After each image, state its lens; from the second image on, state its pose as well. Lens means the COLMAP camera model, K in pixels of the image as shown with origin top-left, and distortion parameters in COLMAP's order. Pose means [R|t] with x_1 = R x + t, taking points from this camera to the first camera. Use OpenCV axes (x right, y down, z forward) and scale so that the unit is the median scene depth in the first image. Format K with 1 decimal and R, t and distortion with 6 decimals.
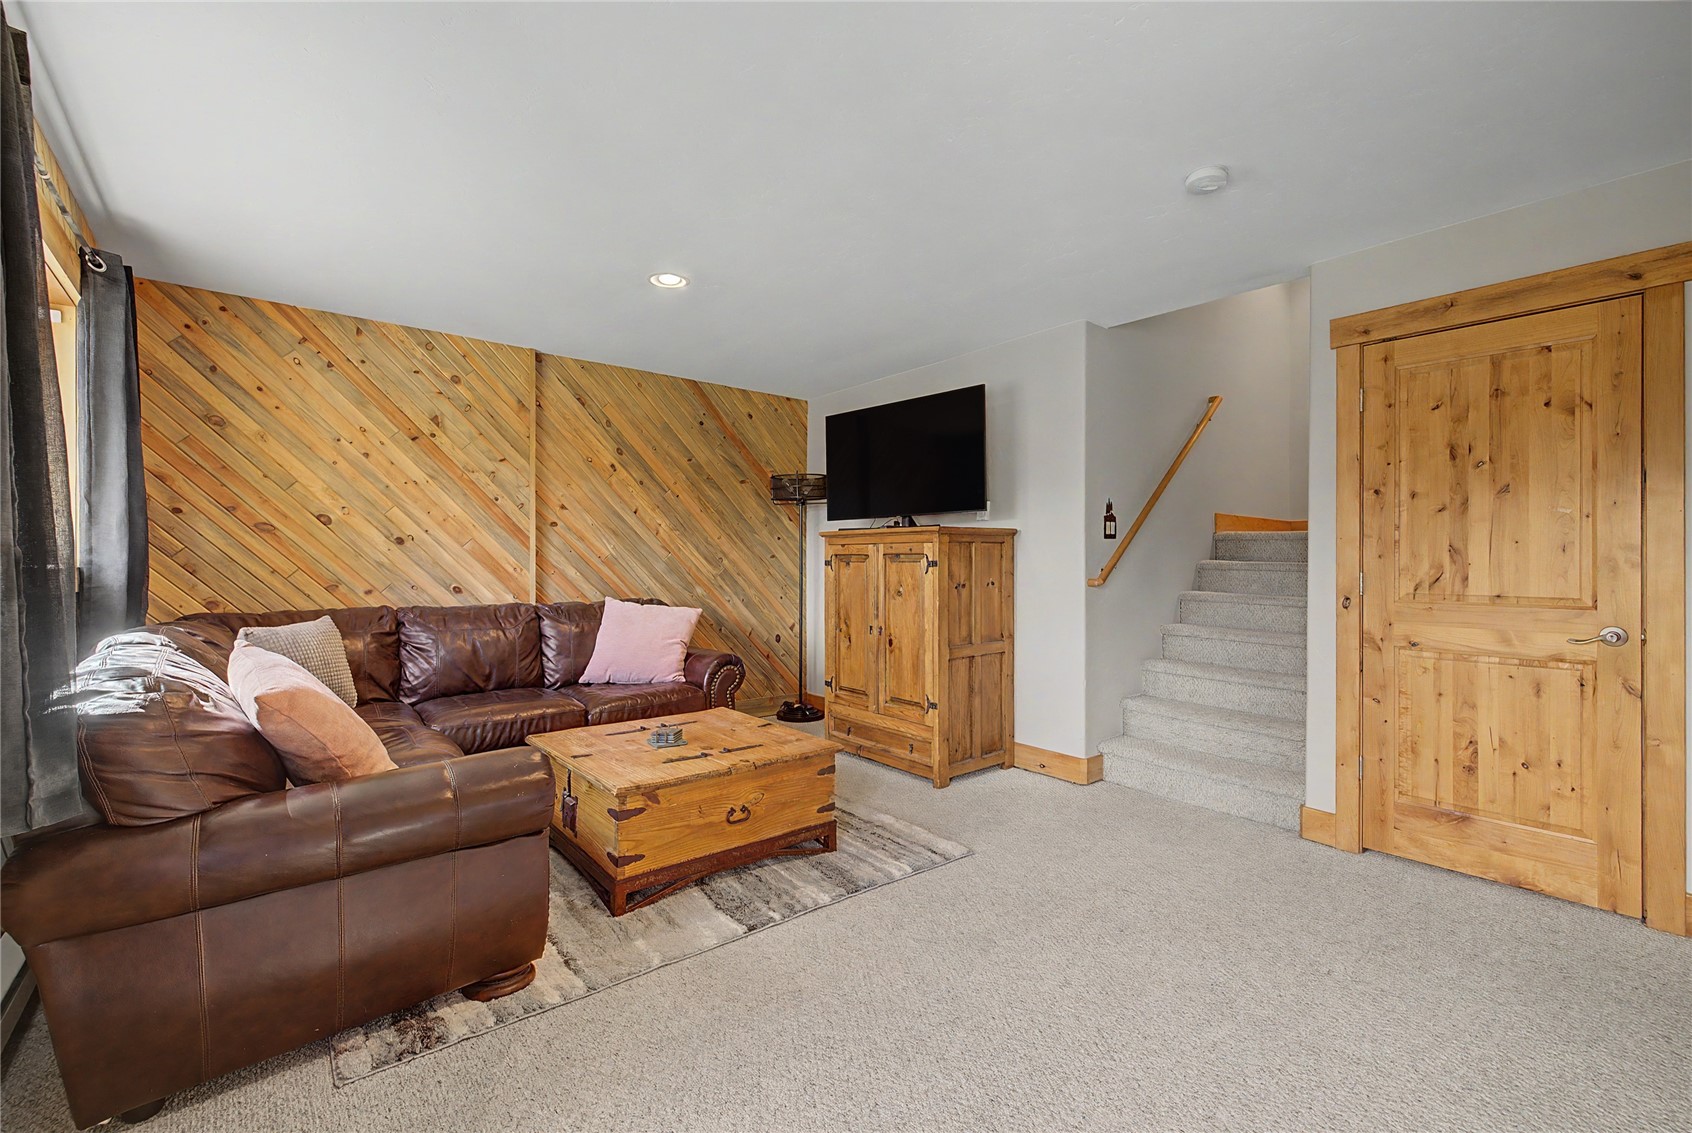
lens RADIAL K [[716.2, 0, 874.7], [0, 716.2, 555.3], [0, 0, 1]] dist [0.007349, -0.001725]
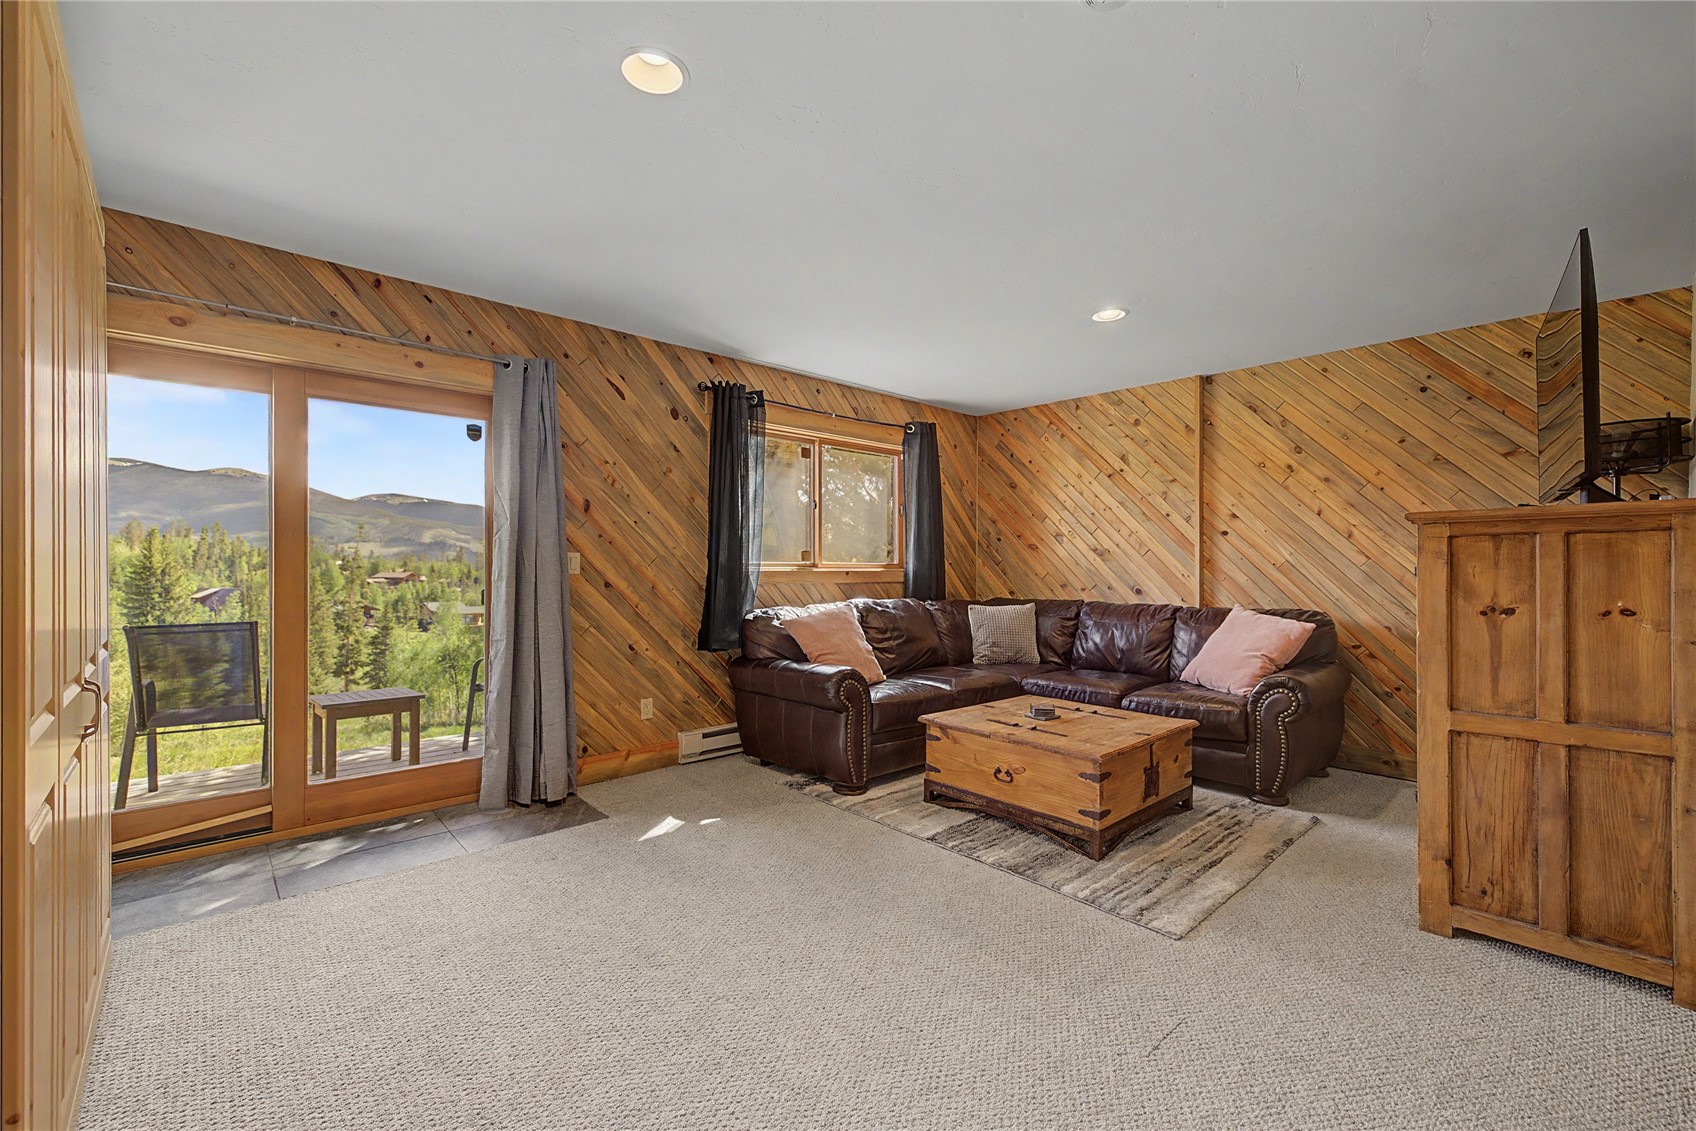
lens RADIAL K [[717.9, 0, 828.5], [0, 717.9, 568.1], [0, 0, 1]] dist [0.007349, -0.001725]
pose [[0.031240, -0.000178, -0.999512, 0.683118], [0.005348, 0.999986, -0.000011, 0.005580], [0.999498, -0.005345, 0.031241, 0.446951]]
